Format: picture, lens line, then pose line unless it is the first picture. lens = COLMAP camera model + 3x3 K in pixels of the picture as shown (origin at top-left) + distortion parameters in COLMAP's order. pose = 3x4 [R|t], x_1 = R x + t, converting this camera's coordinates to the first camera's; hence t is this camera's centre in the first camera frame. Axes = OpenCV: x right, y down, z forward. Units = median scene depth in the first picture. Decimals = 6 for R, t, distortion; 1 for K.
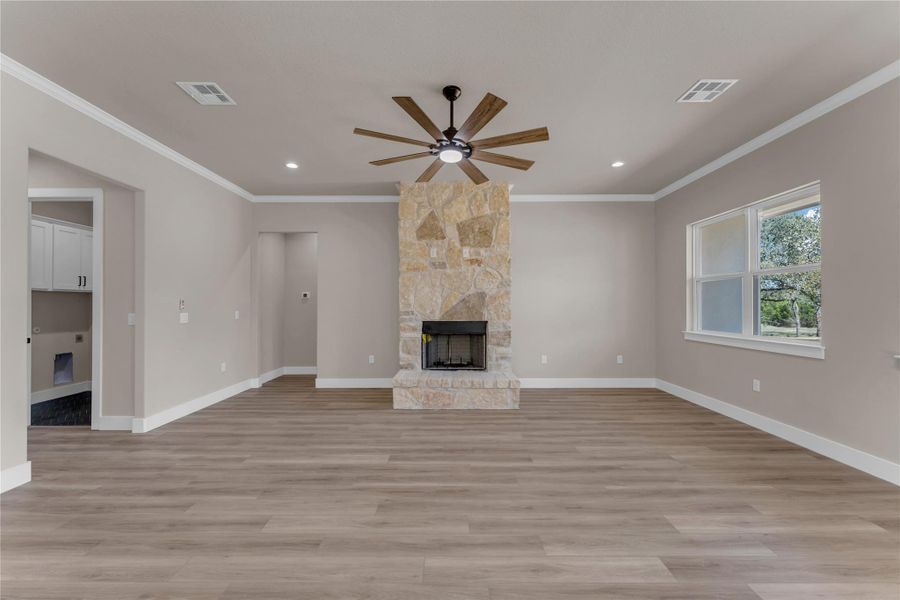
lens RADIAL K [[360.3, 0, 448.1], [0, 360.3, 302.5], [0, 0, 1]] dist [-0.000411, -0.000482]
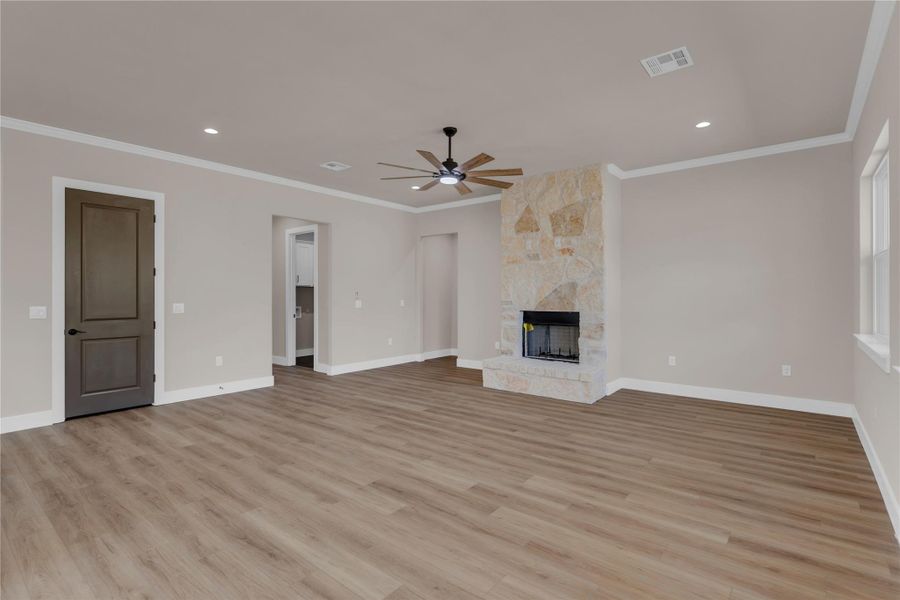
lens RADIAL K [[436.5, 0, 448.5], [0, 436.5, 295.8], [0, 0, 1]] dist [0.003138, 0.000422]
pose [[0.775877, 0.000718, -0.630883, 0.576031], [0.004496, 0.999968, 0.006668, -0.001369], [0.630868, -0.008010, 0.775849, -0.125654]]
